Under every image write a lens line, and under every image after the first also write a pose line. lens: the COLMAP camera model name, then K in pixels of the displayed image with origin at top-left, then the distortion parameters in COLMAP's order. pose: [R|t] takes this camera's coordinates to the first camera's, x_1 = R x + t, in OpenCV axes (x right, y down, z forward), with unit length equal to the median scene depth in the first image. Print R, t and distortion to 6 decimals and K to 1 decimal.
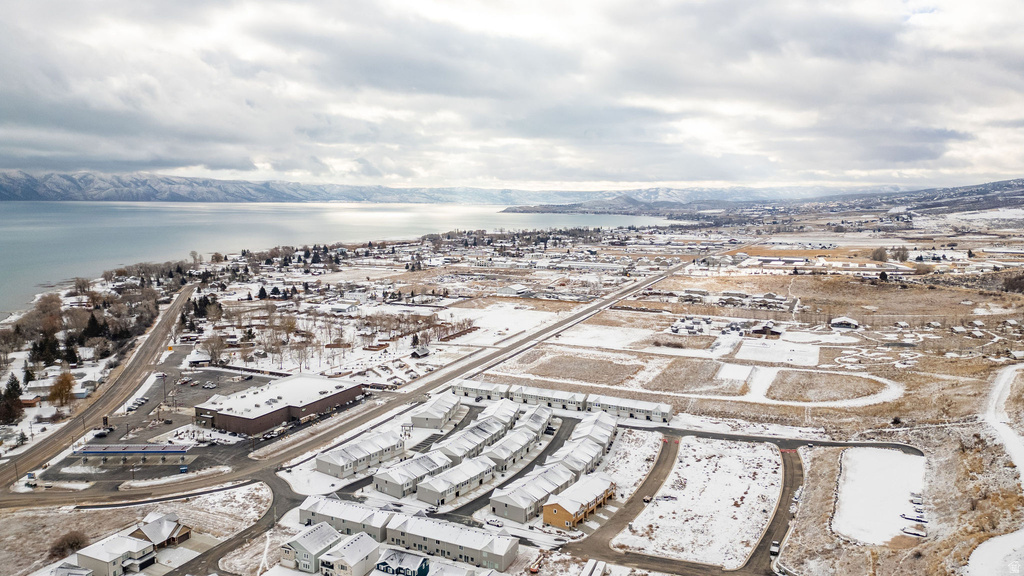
lens RADIAL K [[708.6, 0, 513.0], [0, 708.6, 288.2], [0, 0, 1]] dist [0.098602, -0.098903]
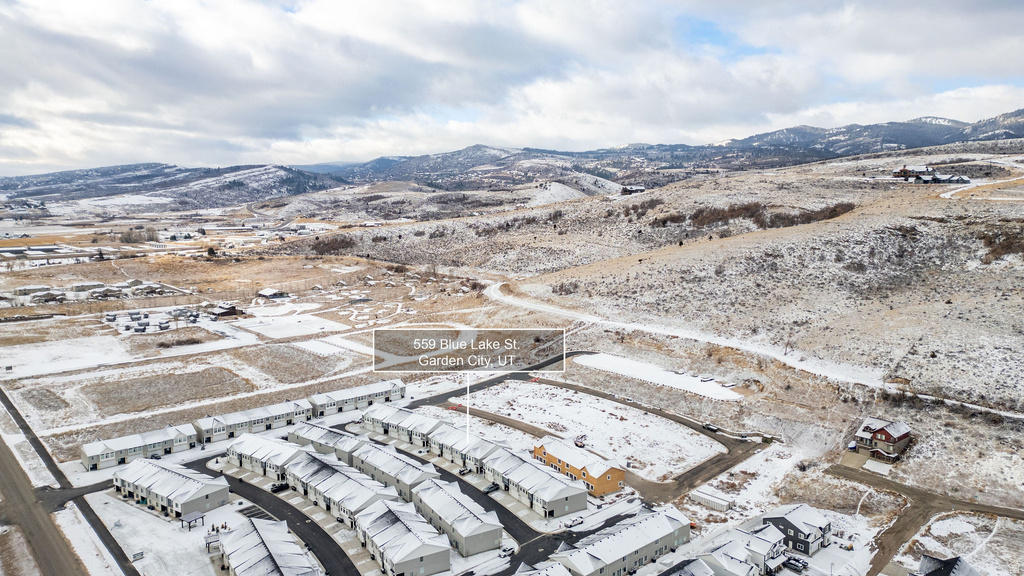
lens RADIAL K [[715.7, 0, 511.5], [0, 715.7, 252.1], [0, 0, 1]] dist [0.109154, -0.107293]
pose [[0.395456, -0.077073, 0.915245, -0.527207], [0.112471, 0.993037, 0.035027, -0.011573], [-0.911573, 0.089087, 0.401371, 0.468255]]
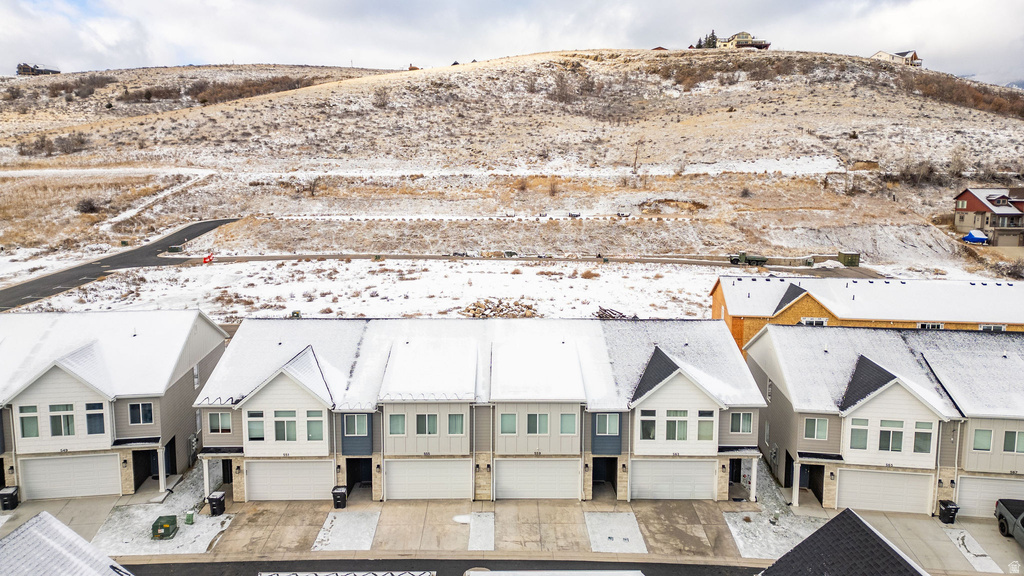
lens RADIAL K [[708.6, 0, 513.0], [0, 708.6, 288.2], [0, 0, 1]] dist [0.098602, -0.098903]
pose [[-0.438080, -0.129501, 0.889559, -0.037793], [0.104265, 0.975570, 0.193370, 0.151186], [-0.892869, 0.177461, -0.413875, 0.838161]]
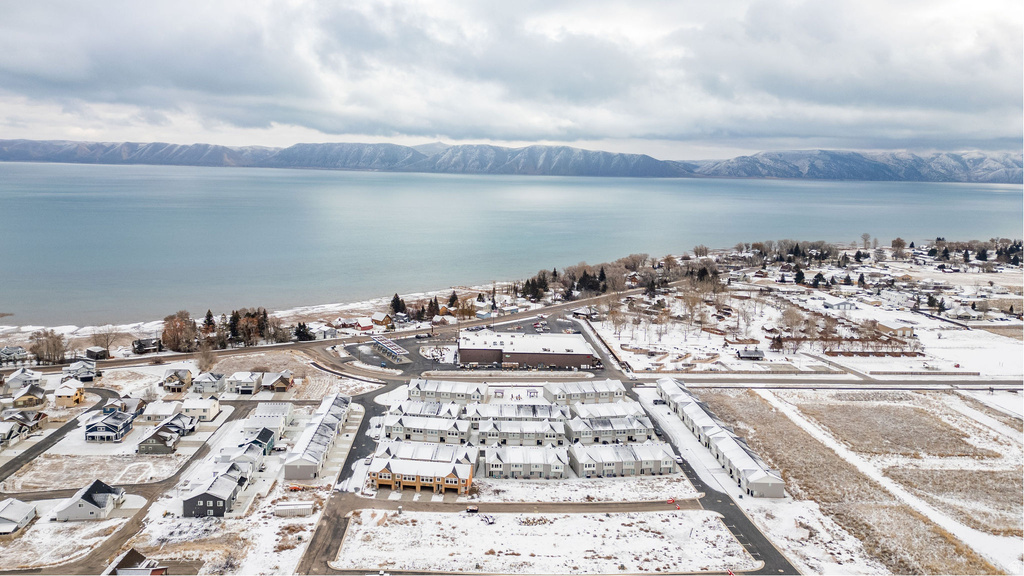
lens RADIAL K [[757.5, 0, 478.6], [0, 757.5, 255.7], [0, 0, 1]] dist [0.084406, -0.077631]
pose [[0.438067, 0.107820, -0.892453, 0.694899], [-0.130647, 0.989876, 0.055461, -0.042791], [0.889398, 0.092301, 0.447719, 0.401327]]
